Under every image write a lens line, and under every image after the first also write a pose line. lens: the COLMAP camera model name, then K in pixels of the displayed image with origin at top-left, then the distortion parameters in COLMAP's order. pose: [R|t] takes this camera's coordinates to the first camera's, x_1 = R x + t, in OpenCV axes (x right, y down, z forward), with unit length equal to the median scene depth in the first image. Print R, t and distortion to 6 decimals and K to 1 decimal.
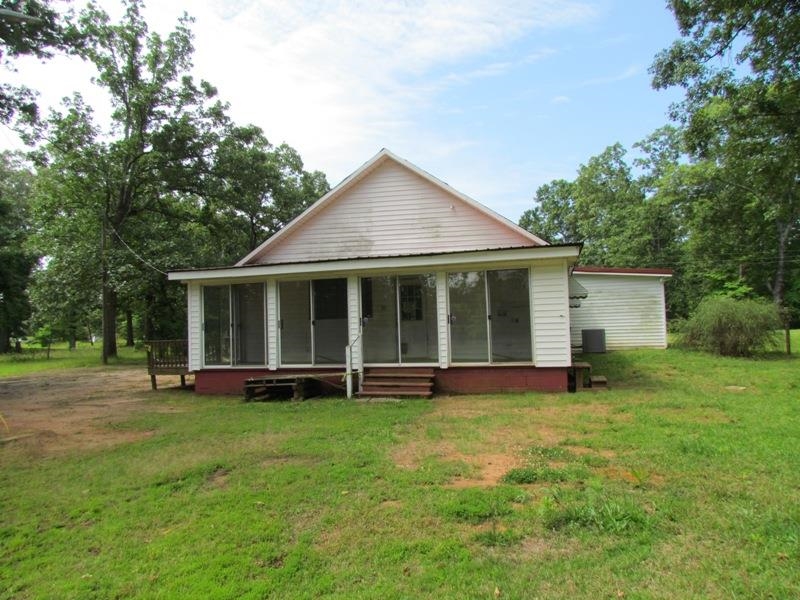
lens RADIAL K [[559.1, 0, 400.0], [0, 559.1, 300.0], [0, 0, 1]] dist [-0.026776, -0.002657]
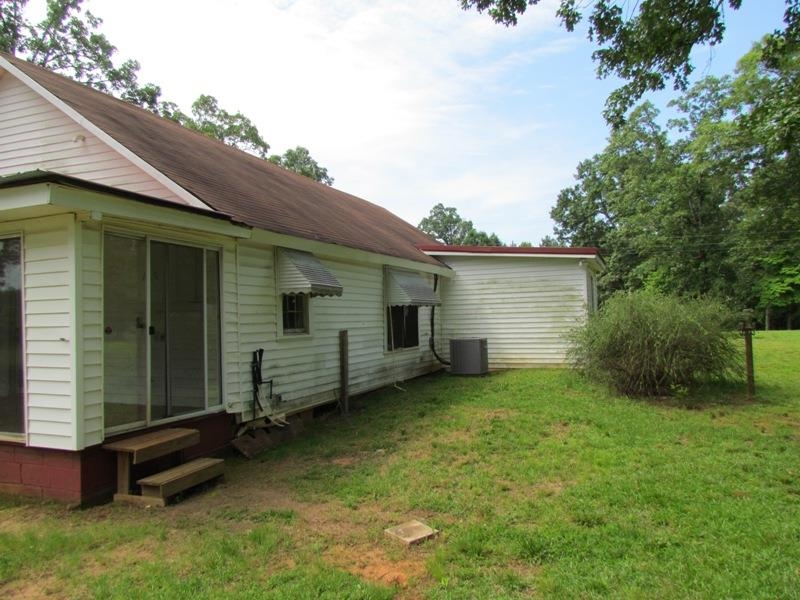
lens RADIAL K [[559.1, 0, 400.0], [0, 559.1, 300.0], [0, 0, 1]] dist [-0.026776, -0.002657]
pose [[0.991987, -0.001550, -0.126332, 0.125139], [0.004154, 0.999784, 0.020351, -0.002328], [0.126273, -0.020713, 0.991779, 0.118075]]
